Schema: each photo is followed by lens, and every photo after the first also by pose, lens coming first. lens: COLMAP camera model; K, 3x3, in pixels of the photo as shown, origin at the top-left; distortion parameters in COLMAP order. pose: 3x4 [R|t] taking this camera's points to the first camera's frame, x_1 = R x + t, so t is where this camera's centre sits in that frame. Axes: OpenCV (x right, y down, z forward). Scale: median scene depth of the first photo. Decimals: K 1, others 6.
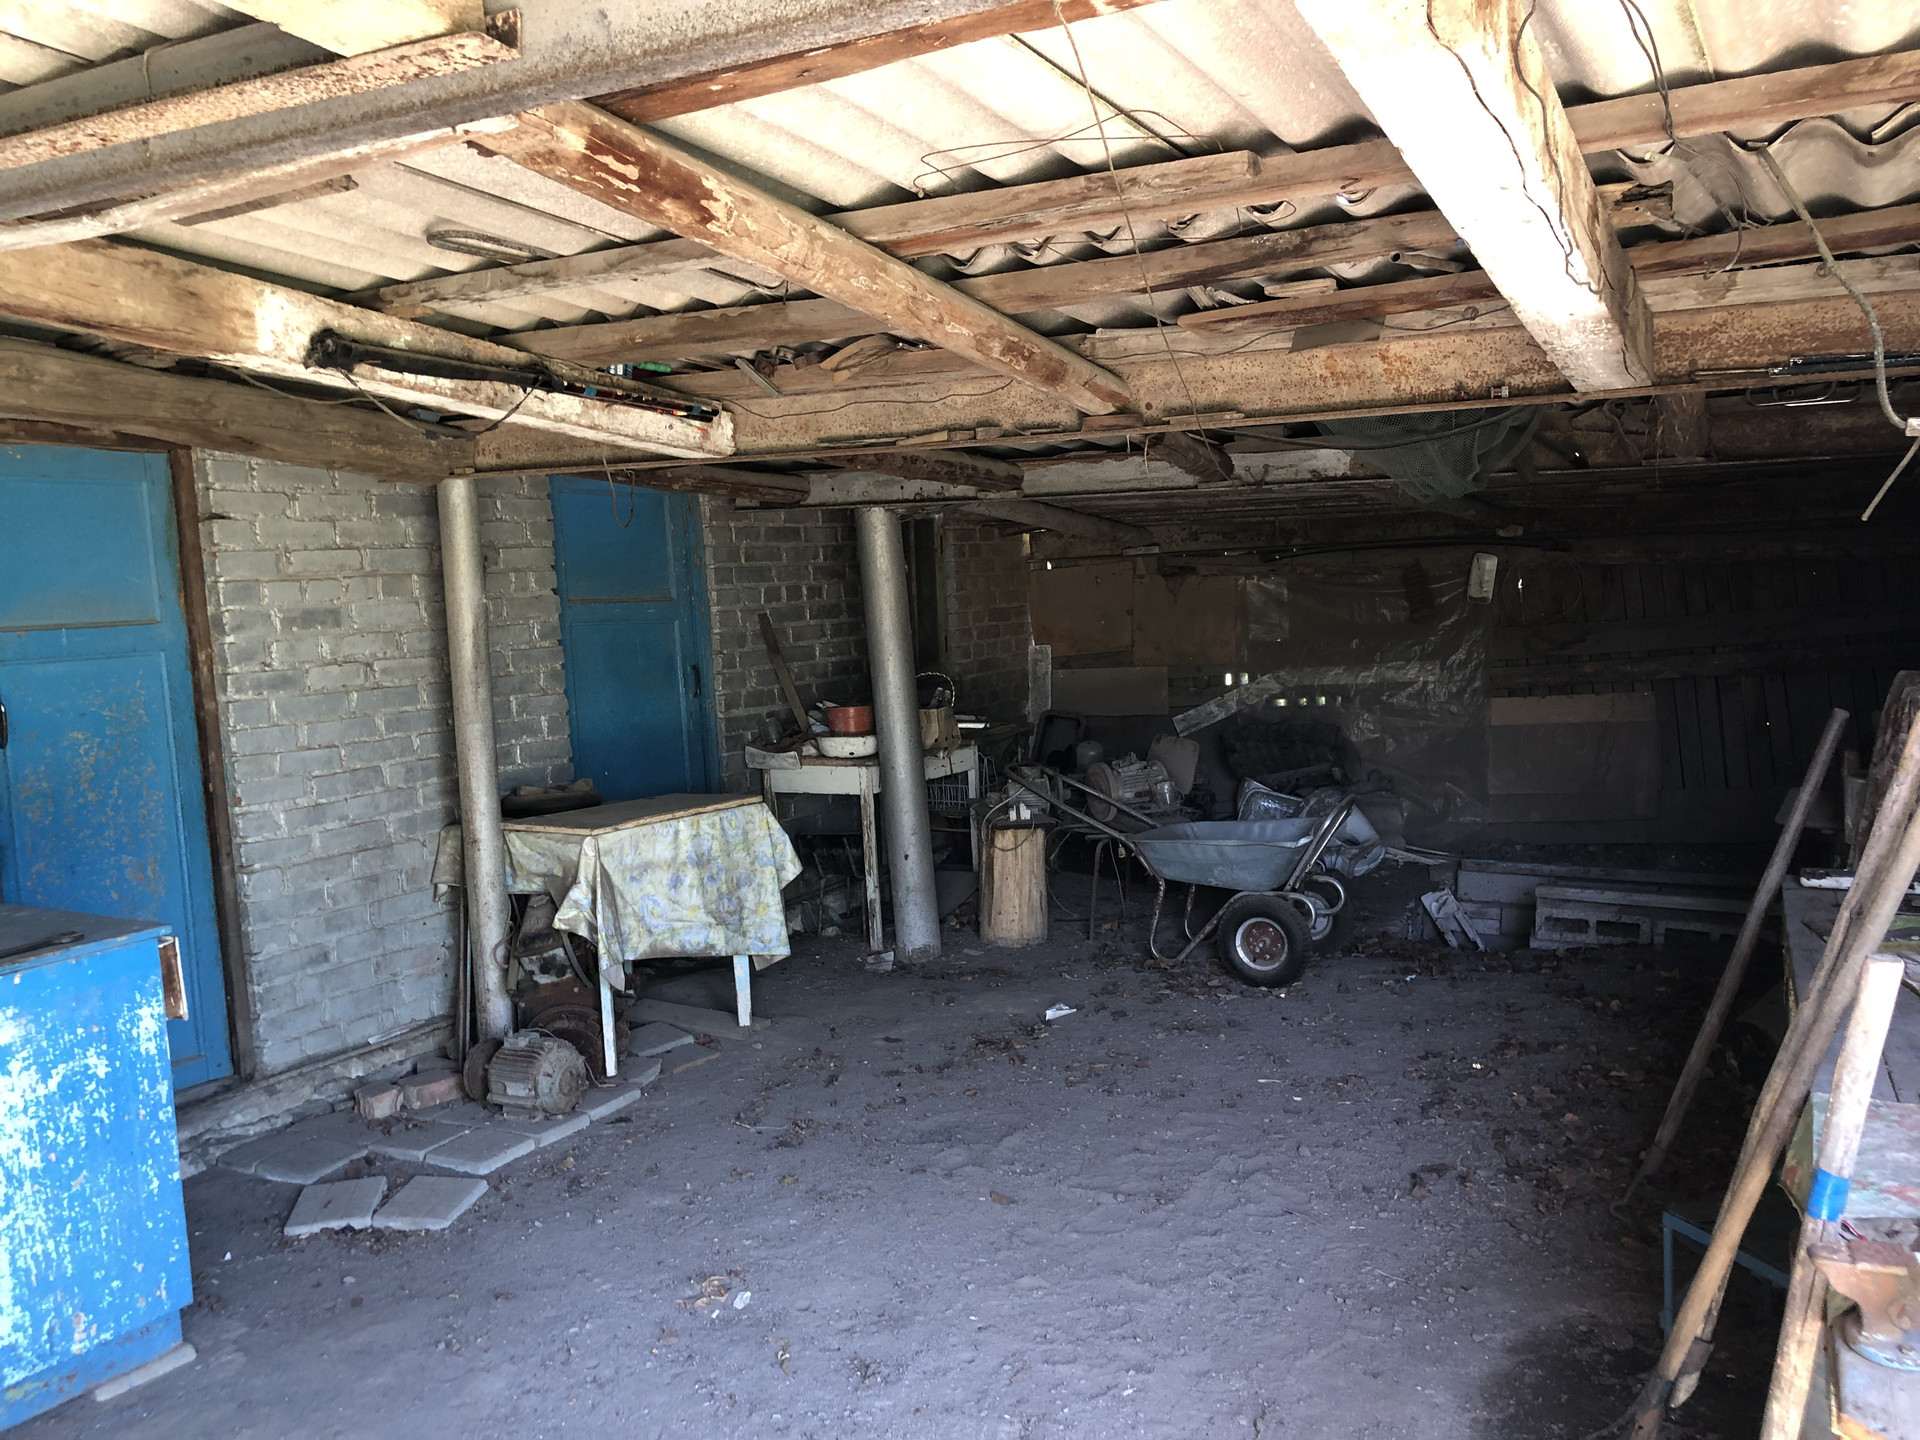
lens RADIAL K [[1525.5, 0, 964.9], [0, 1525.5, 703.7], [0, 0, 1]] dist [-0.000051, -0.011256]
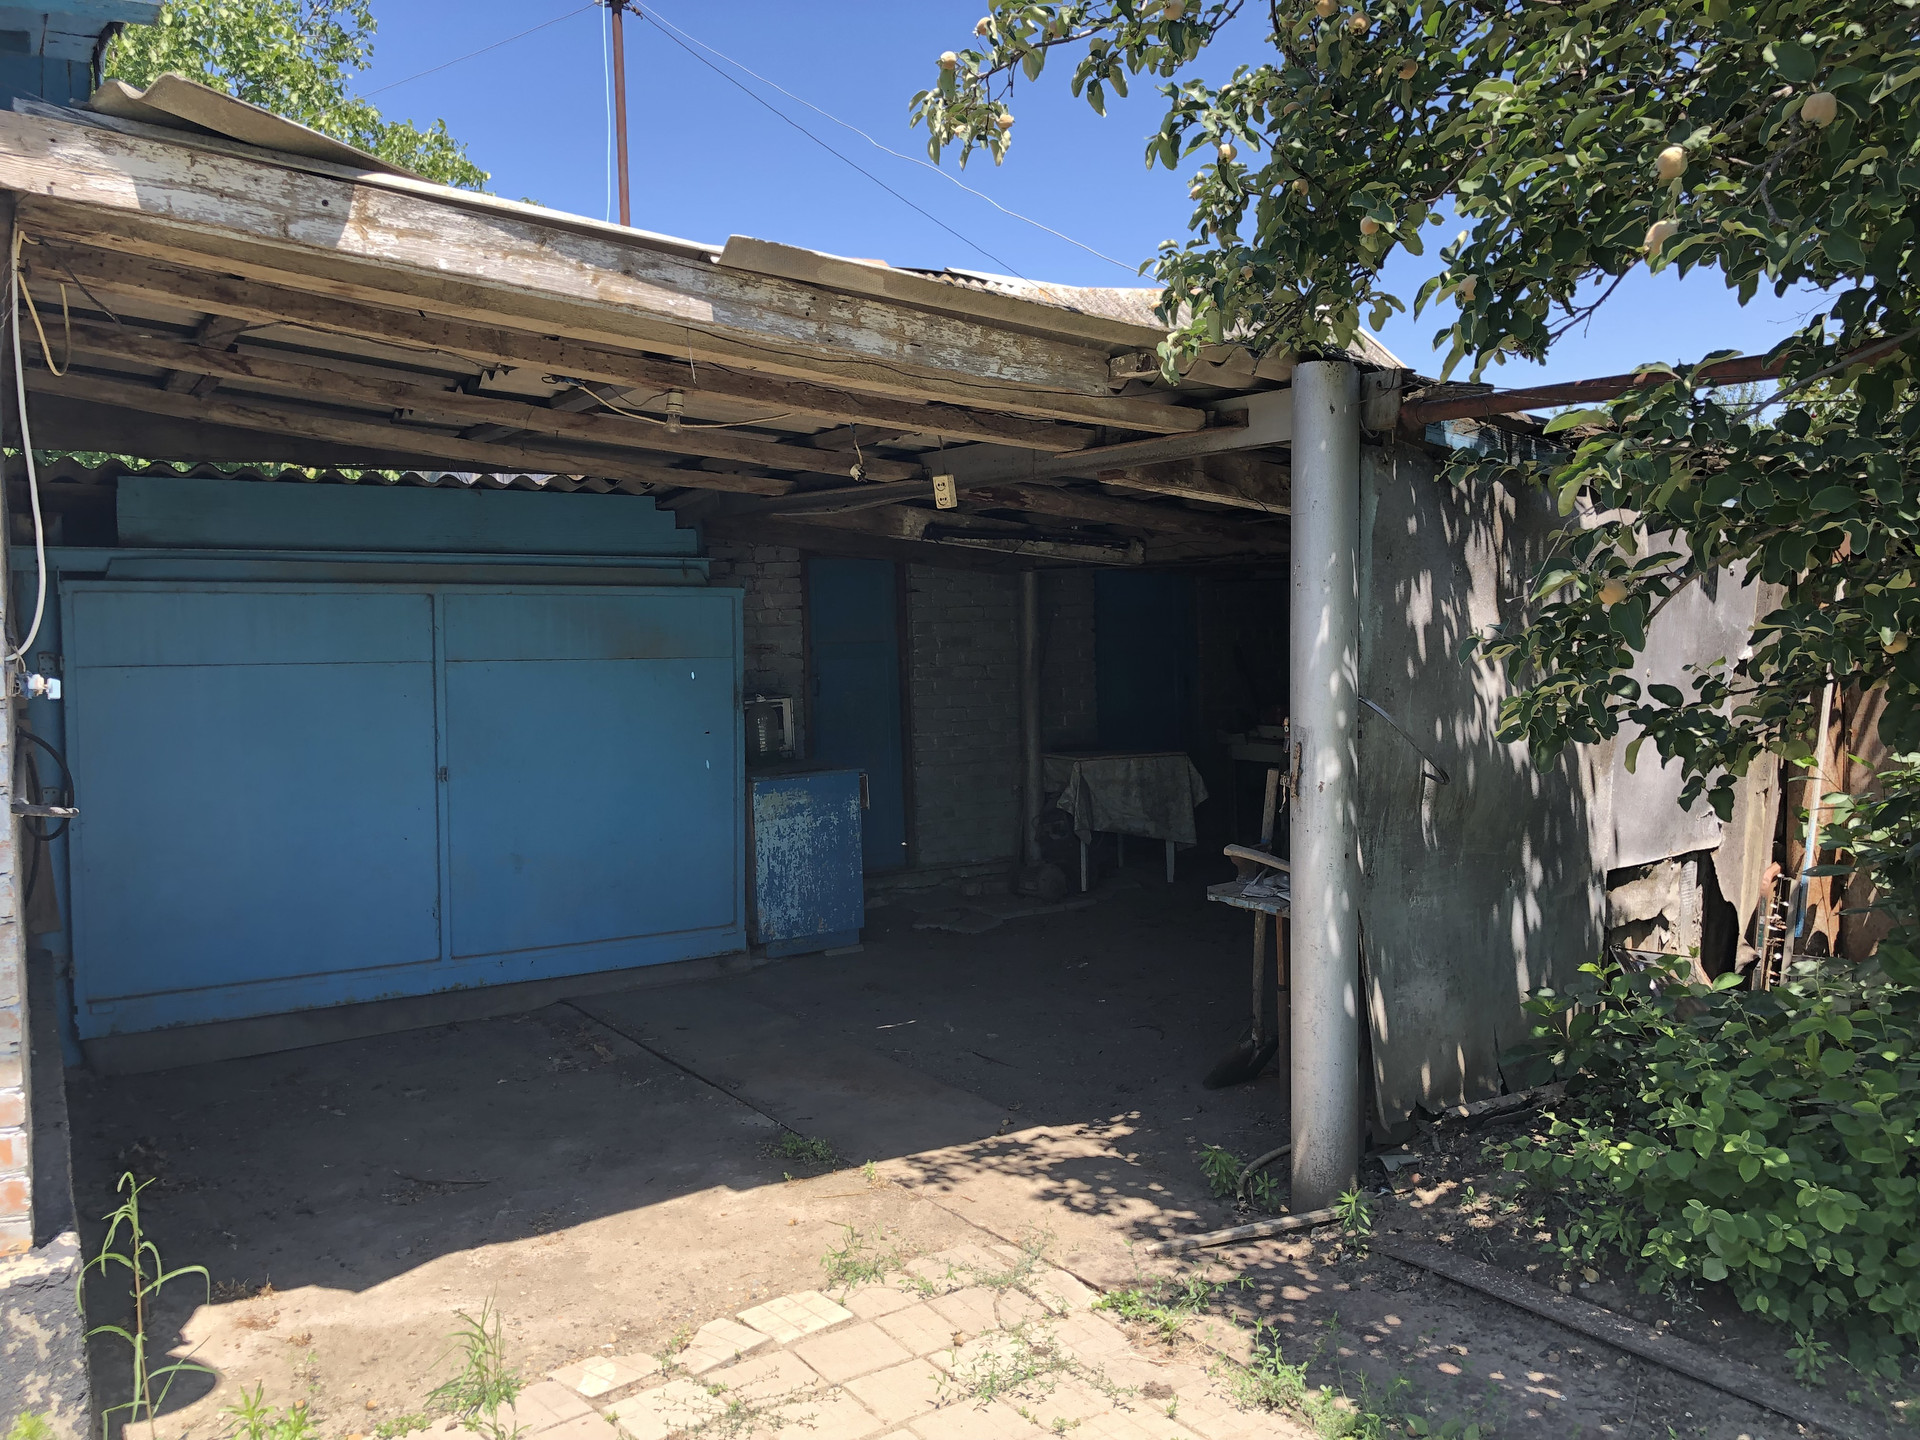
lens RADIAL K [[1525.5, 0, 964.9], [0, 1525.5, 703.7], [0, 0, 1]] dist [-0.000051, -0.011256]
pose [[0.872799, 0.050970, -0.485411, 0.558414], [-0.059840, 0.998204, -0.002781, 0.029619], [0.484398, 0.031475, 0.874281, -0.738925]]
